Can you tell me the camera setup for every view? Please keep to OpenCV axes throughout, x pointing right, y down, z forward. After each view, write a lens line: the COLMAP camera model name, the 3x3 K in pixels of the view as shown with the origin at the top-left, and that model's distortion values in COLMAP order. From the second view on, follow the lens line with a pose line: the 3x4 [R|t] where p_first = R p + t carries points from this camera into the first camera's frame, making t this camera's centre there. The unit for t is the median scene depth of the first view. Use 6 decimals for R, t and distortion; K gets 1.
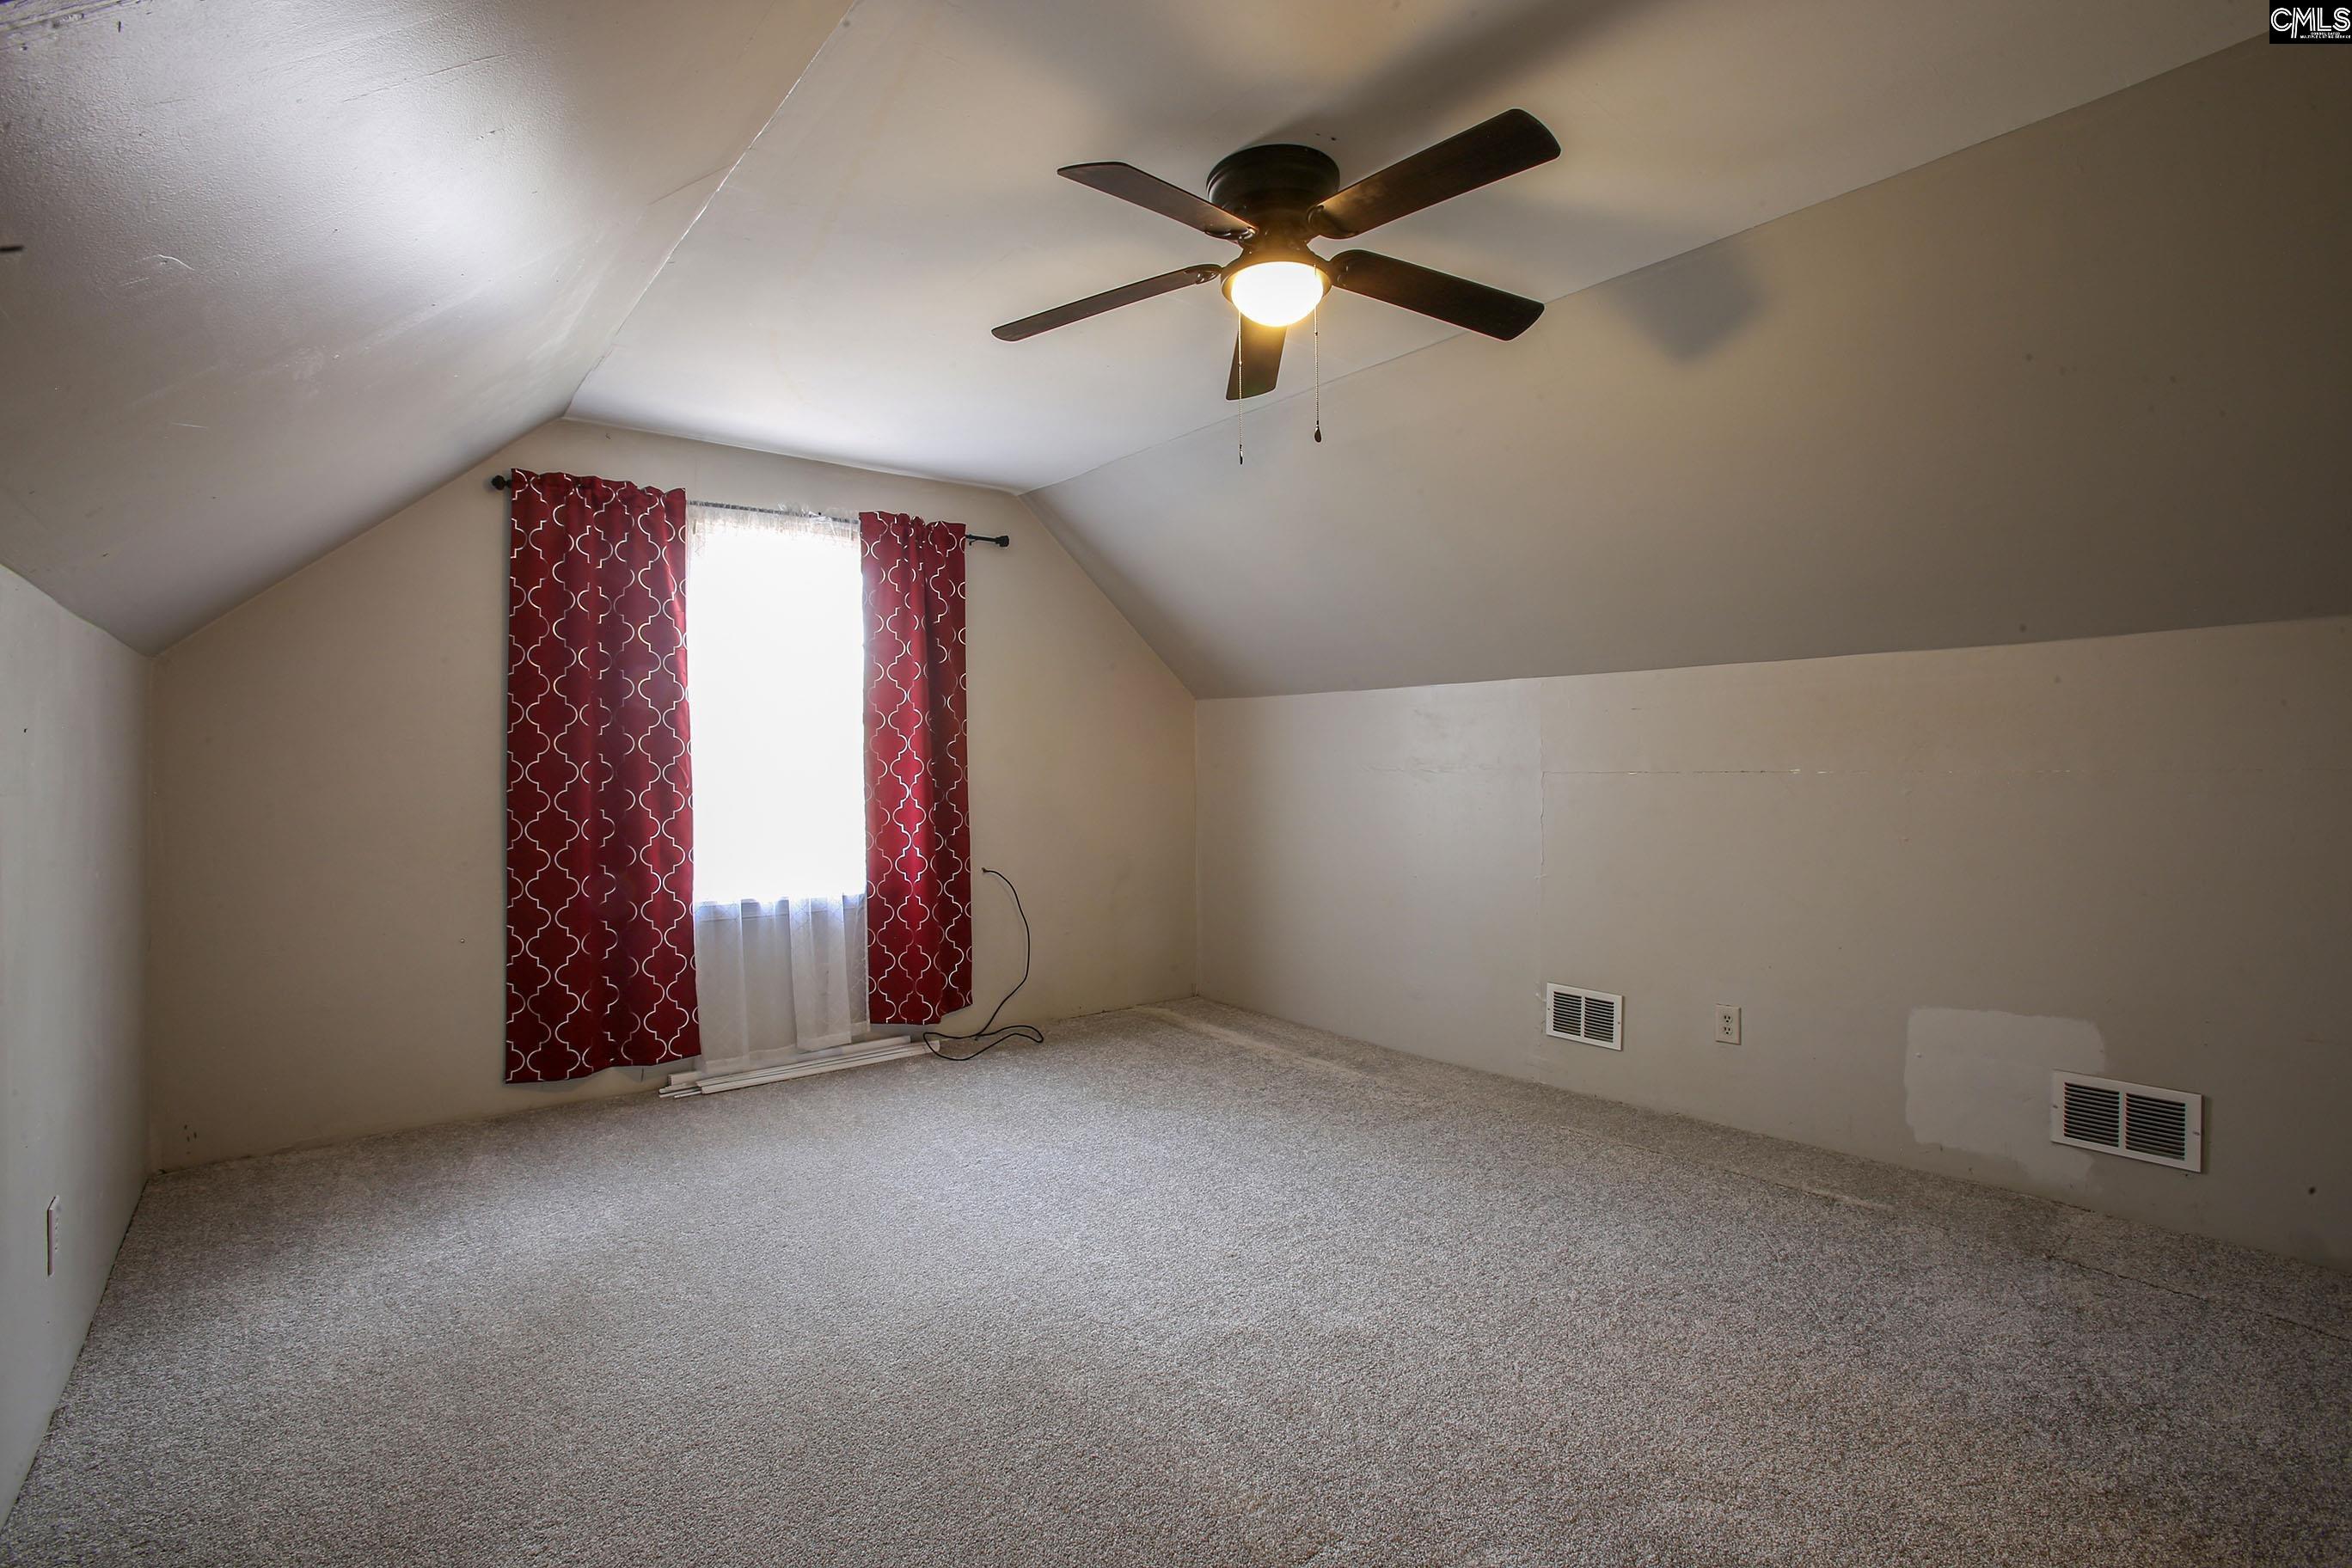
lens RADIAL K [[1080.2, 0, 1164.5], [0, 1080.2, 771.9], [0, 0, 1]] dist [-0.075534, 0.036307]
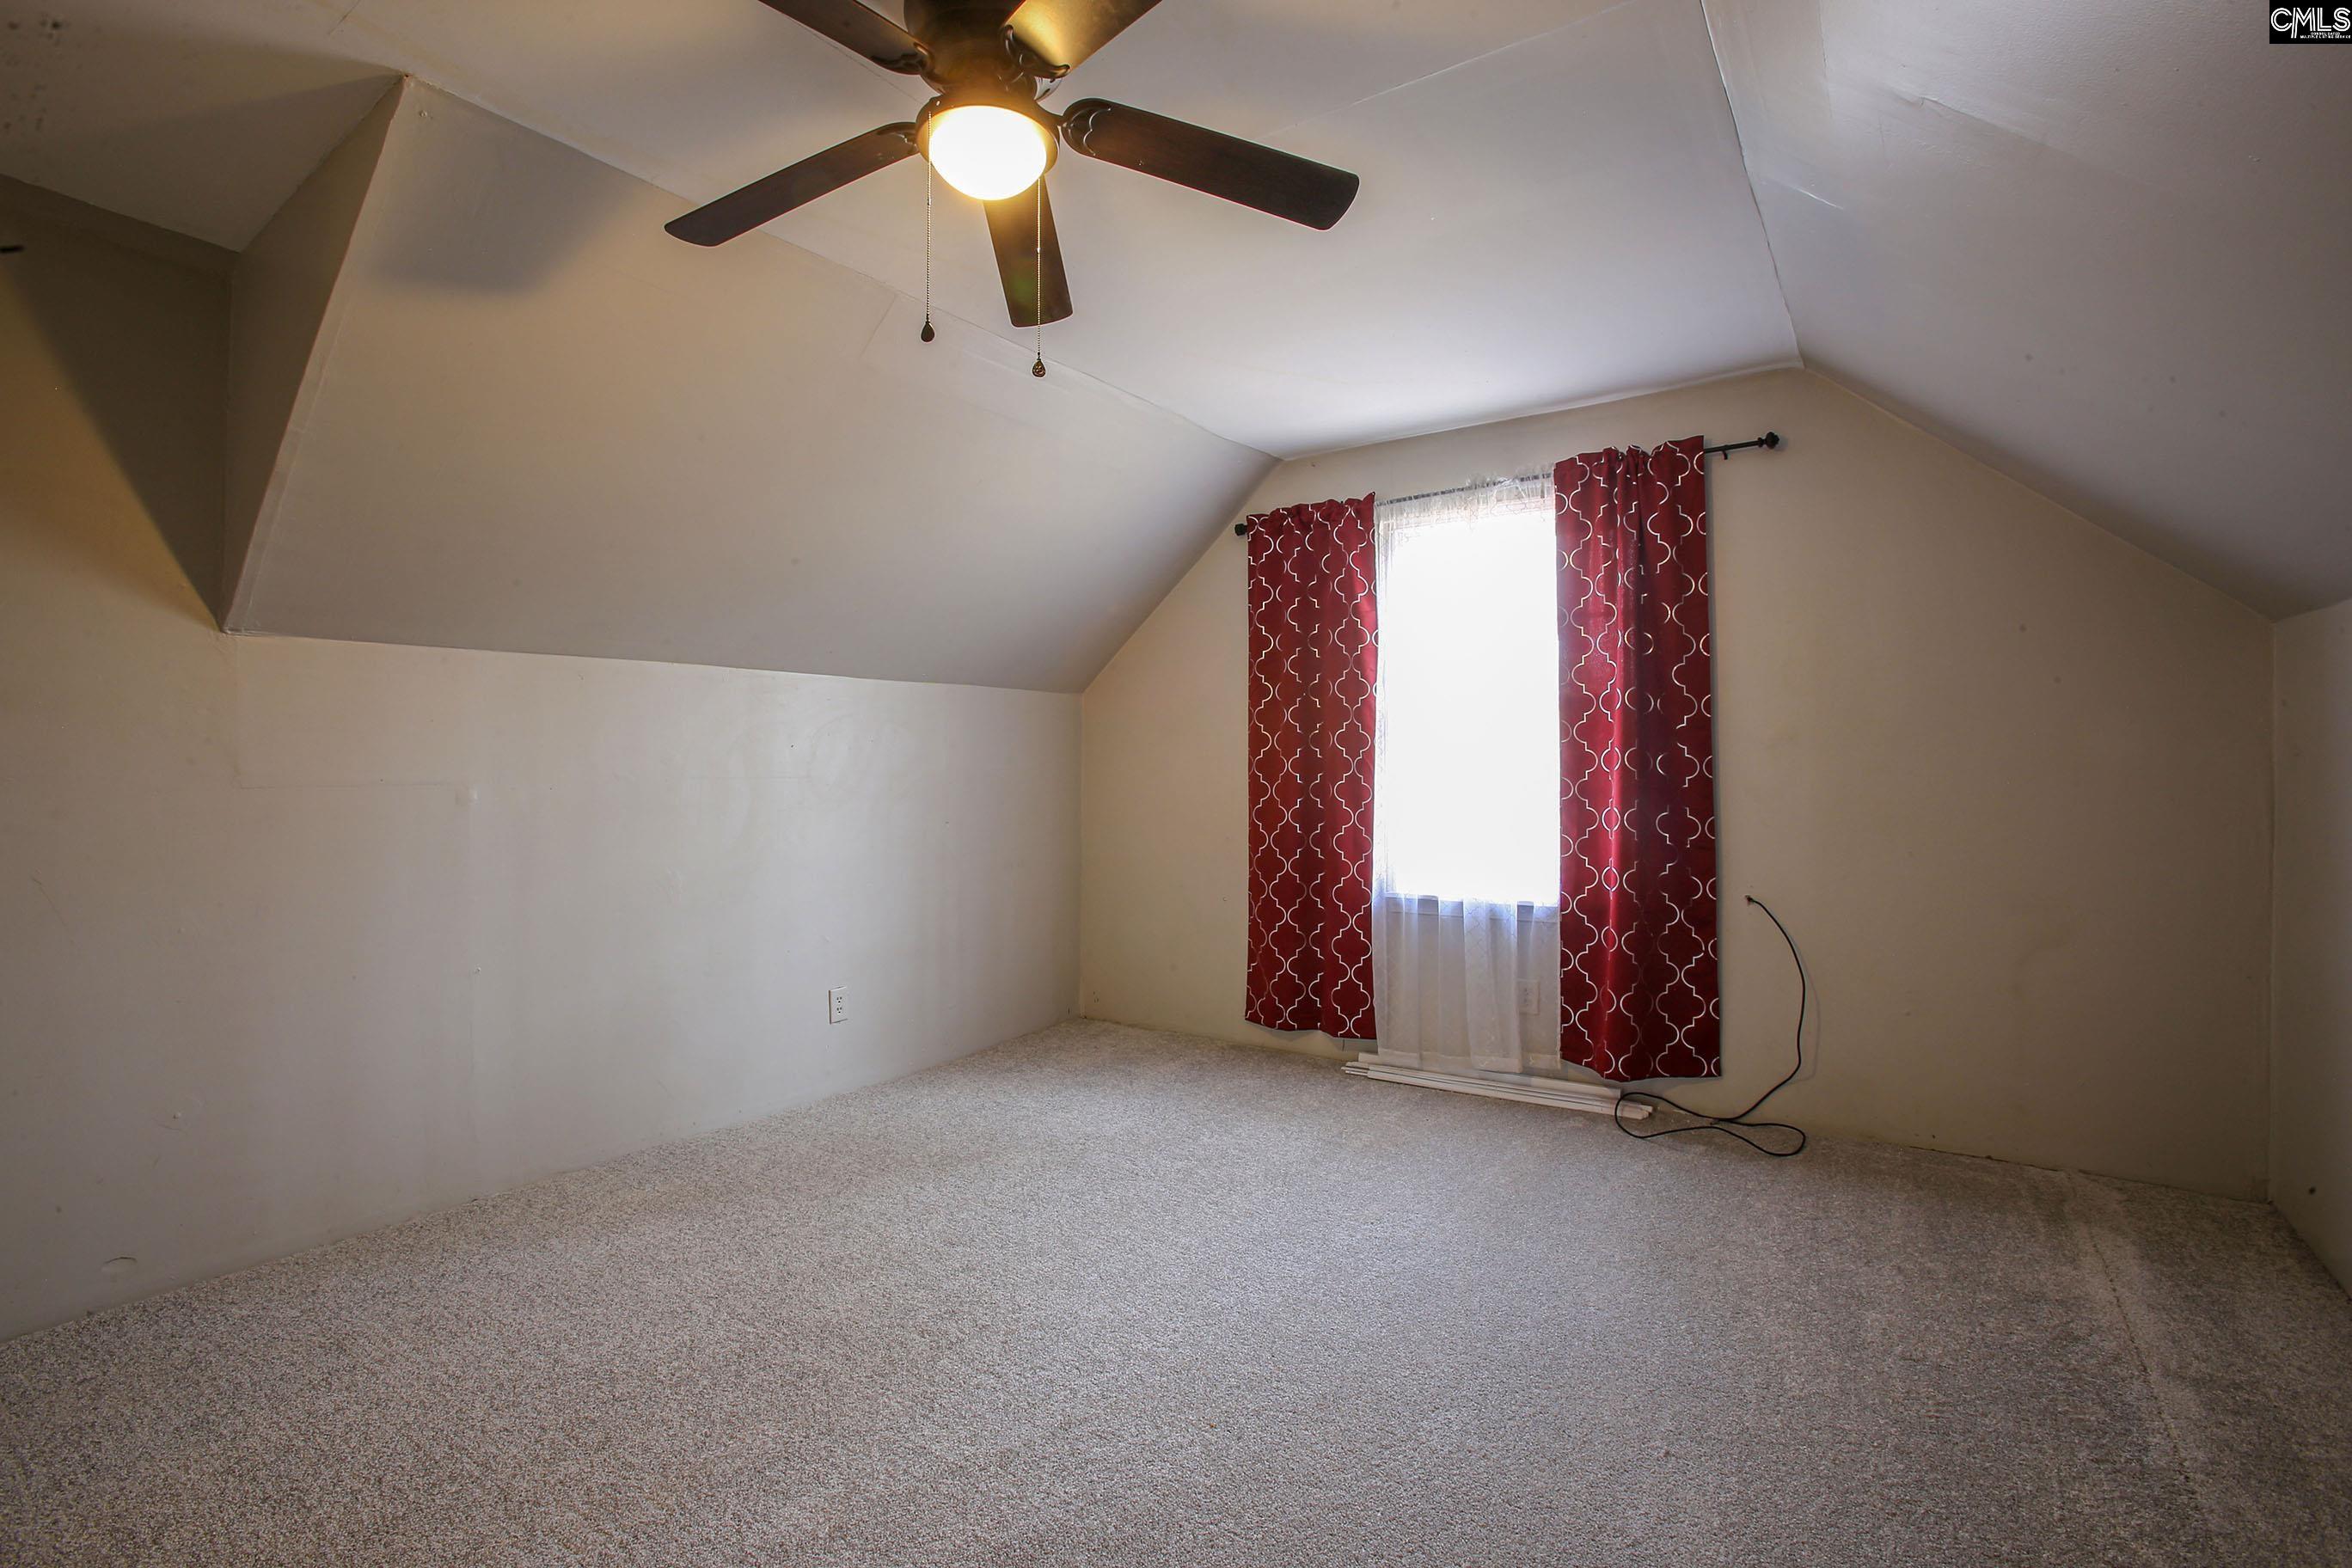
lens RADIAL K [[1080.2, 0, 1164.5], [0, 1080.2, 771.9], [0, 0, 1]] dist [-0.075534, 0.036307]
pose [[0.279849, 0.004270, -0.960035, 0.478349], [-0.000116, 0.999990, 0.004414, 0.002156], [0.960044, -0.001124, 0.279846, 0.489085]]
